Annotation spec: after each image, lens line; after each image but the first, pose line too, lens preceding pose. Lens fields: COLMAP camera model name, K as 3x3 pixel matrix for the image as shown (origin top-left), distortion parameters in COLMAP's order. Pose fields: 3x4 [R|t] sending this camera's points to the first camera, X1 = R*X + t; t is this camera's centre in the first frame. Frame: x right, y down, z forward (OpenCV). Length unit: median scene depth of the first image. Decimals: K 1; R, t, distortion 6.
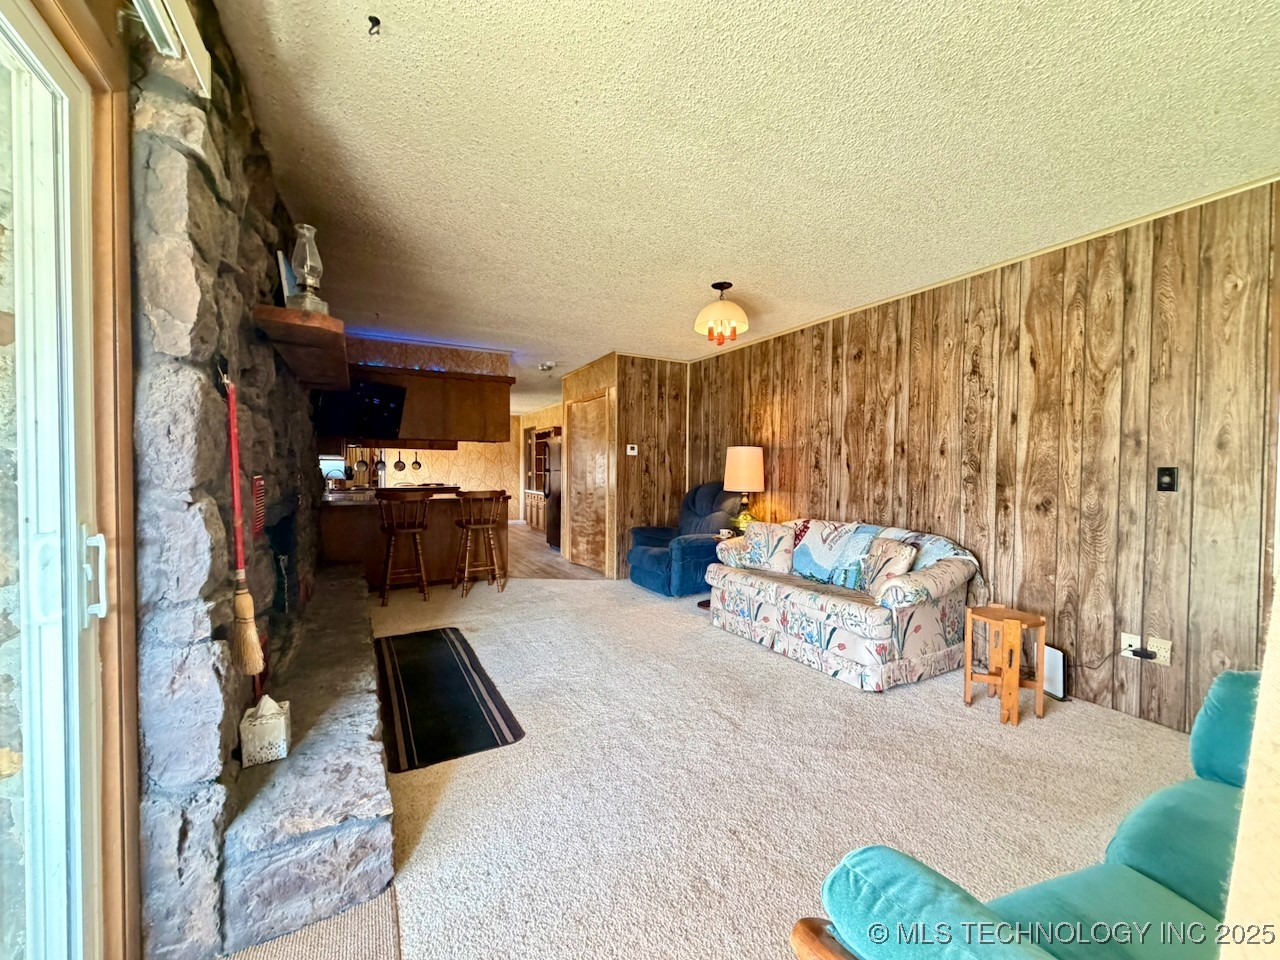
lens RADIAL K [[509.2, 0, 635.6], [0, 509.2, 481.2], [0, 0, 1]] dist [0.001342, -0.000053]
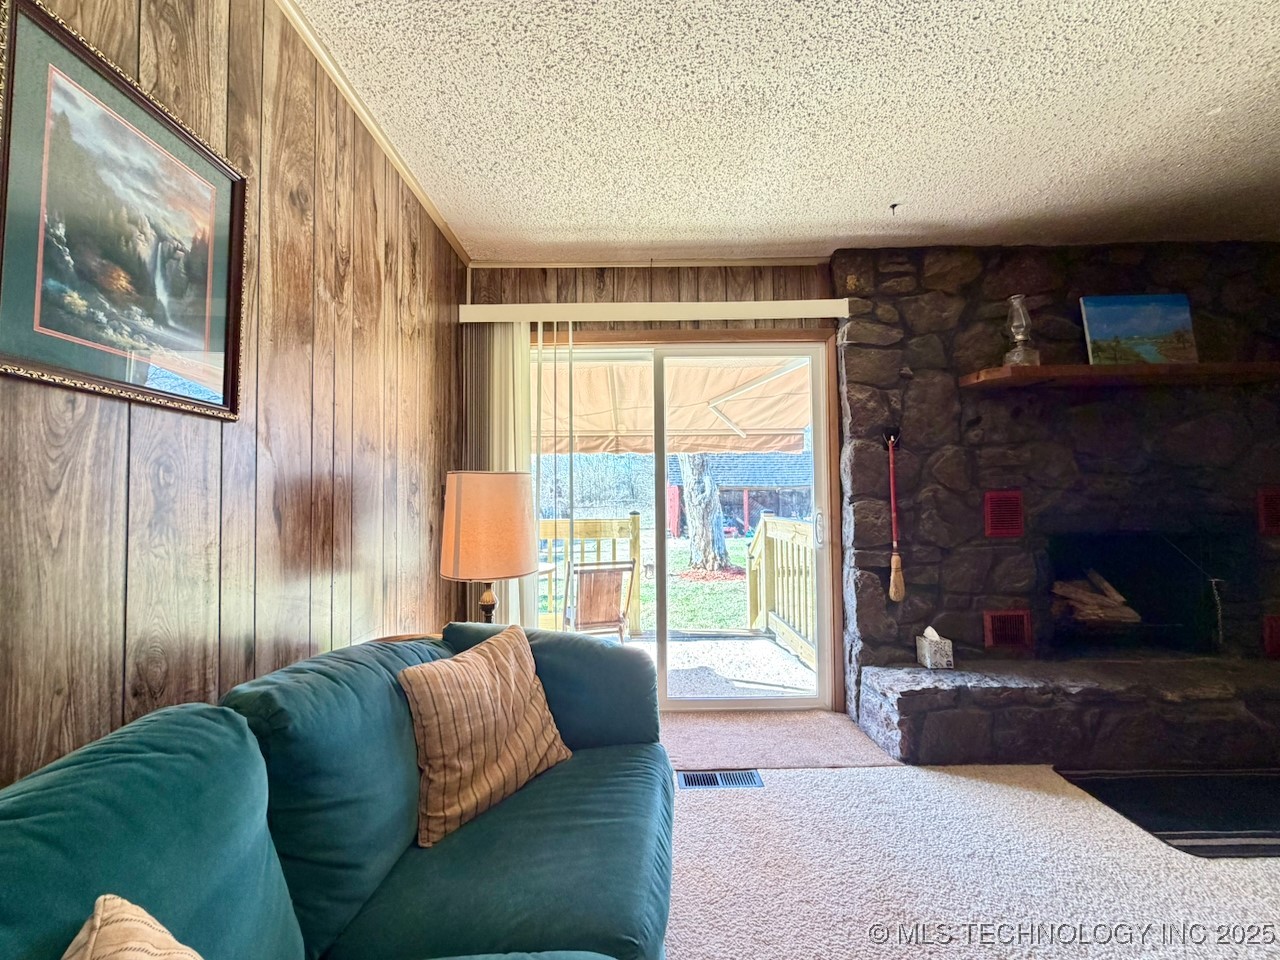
lens RADIAL K [[509.2, 0, 635.6], [0, 509.2, 481.2], [0, 0, 1]] dist [0.001342, -0.000053]
pose [[-0.476368, -0.027837, -0.878805, 0.510966], [-0.014412, 0.999612, -0.023852, 0.007758], [0.879128, 0.001303, -0.476585, 0.428342]]
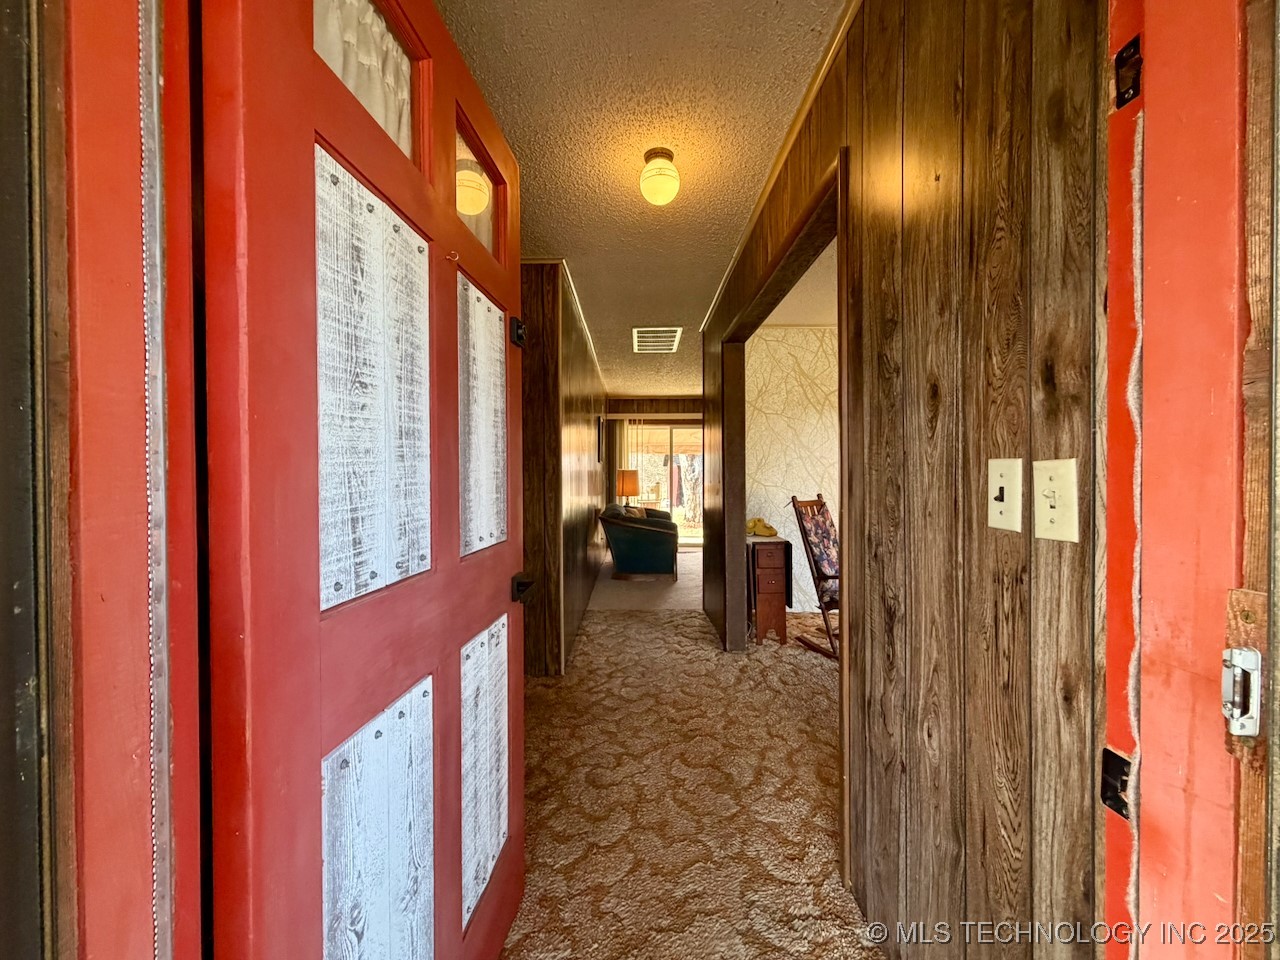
lens RADIAL K [[513.1, 0, 636.5], [0, 513.1, 477.3], [0, 0, 1]] dist [-0.000771, 0.000040]
pose [[-0.476744, 0.001187, -0.879041, 2.054587], [-0.021060, 0.999697, 0.012772, -0.007435], [0.878790, 0.024601, -0.476575, 1.124145]]
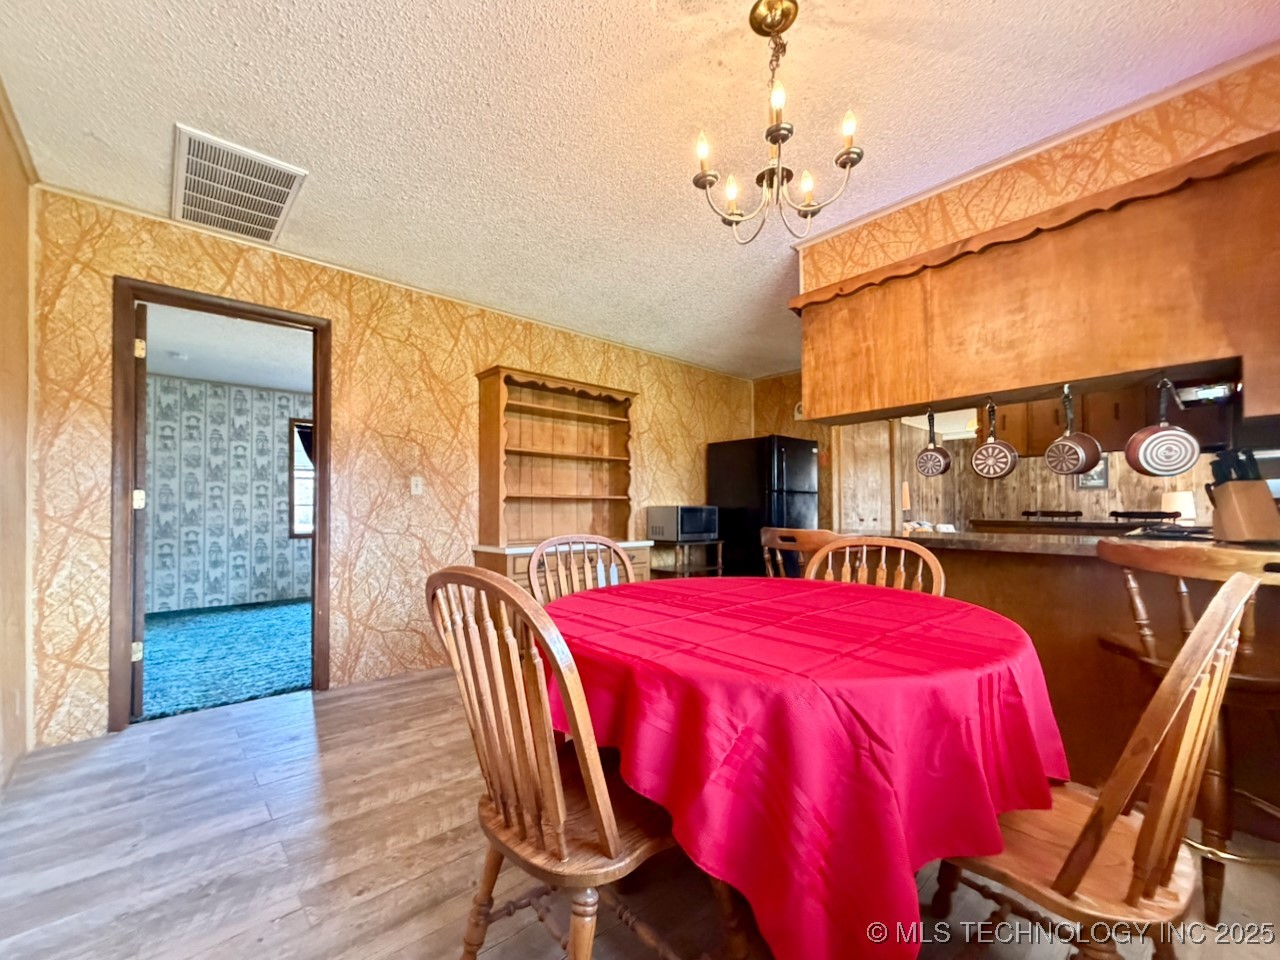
lens RADIAL K [[530.2, 0, 632.8], [0, 530.2, 503.7], [0, 0, 1]] dist [0.002257, -0.000277]
pose [[-0.233464, 0.007458, 0.972337, -1.578620], [0.027428, 0.999623, -0.001082, -0.022771], [-0.971978, 0.026417, -0.233581, 2.858409]]
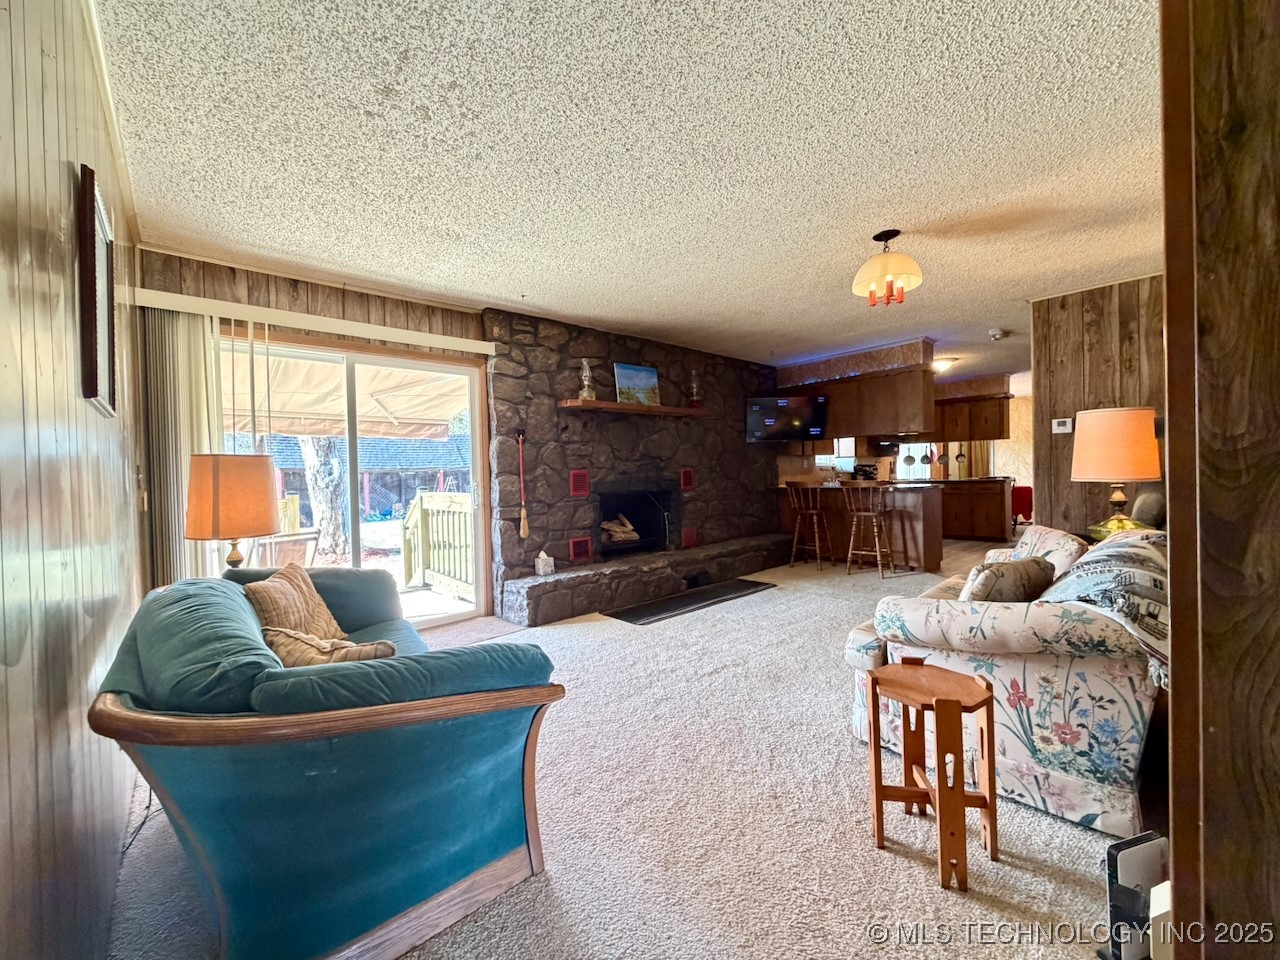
lens RADIAL K [[513.1, 0, 636.5], [0, 513.1, 477.3], [0, 0, 1]] dist [-0.000771, 0.000040]
pose [[0.220719, -0.003181, -0.975332, 0.904300], [0.001094, 0.999995, -0.003014, 0.020340], [0.975337, -0.000402, 0.220722, 0.401204]]
